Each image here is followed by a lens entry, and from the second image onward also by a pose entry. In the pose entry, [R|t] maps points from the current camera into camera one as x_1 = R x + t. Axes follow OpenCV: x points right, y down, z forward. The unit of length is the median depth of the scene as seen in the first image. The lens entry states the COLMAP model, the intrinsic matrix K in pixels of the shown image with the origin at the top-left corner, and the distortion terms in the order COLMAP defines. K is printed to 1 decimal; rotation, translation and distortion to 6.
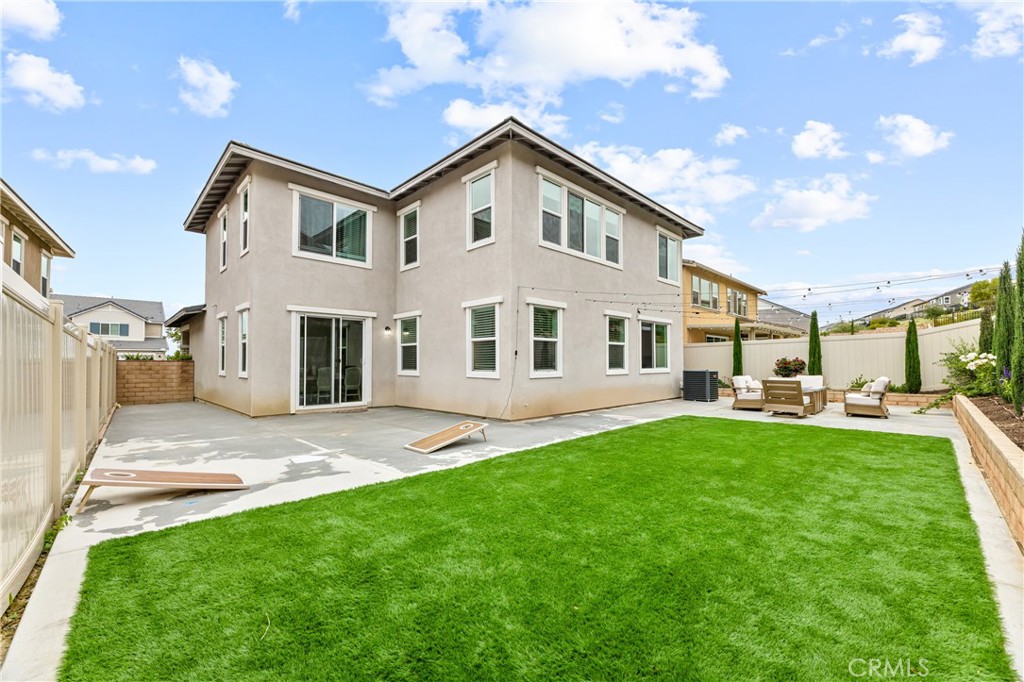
lens RADIAL K [[412.9, 0, 510.9], [0, 412.9, 359.0], [0, 0, 1]] dist [0.000165, 0.000035]
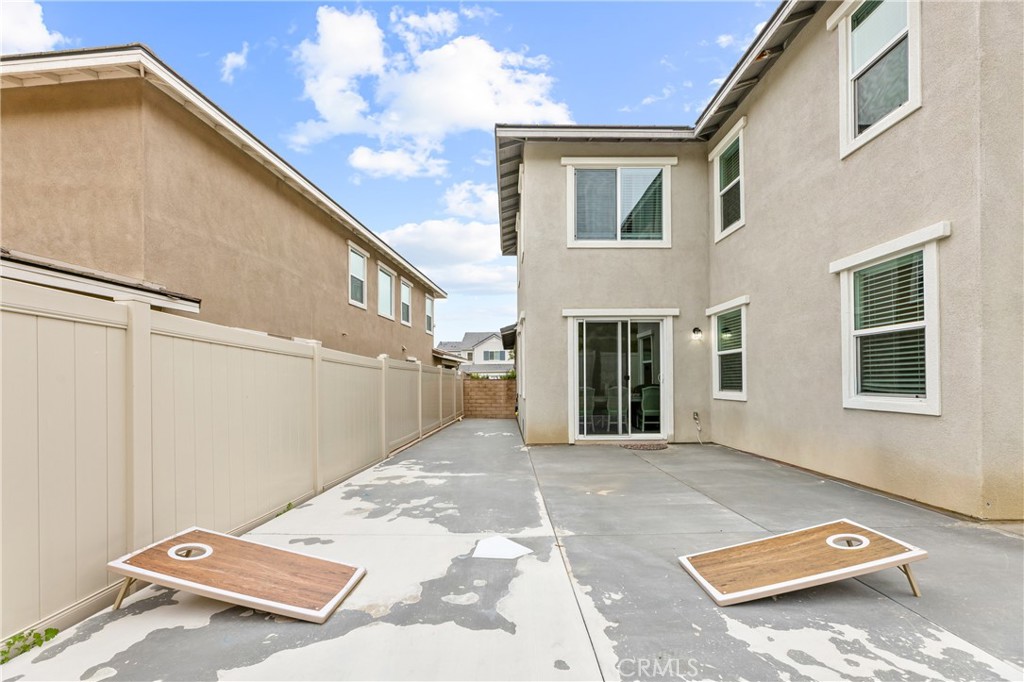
lens RADIAL K [[420.6, 0, 513.2], [0, 420.6, 378.9], [0, 0, 1]] dist [0.000604, -0.000070]
pose [[0.720123, -0.008772, -0.693791, -0.035742], [0.012509, 0.999922, 0.000340, 0.003308], [0.693733, -0.008923, 0.720177, 0.307544]]
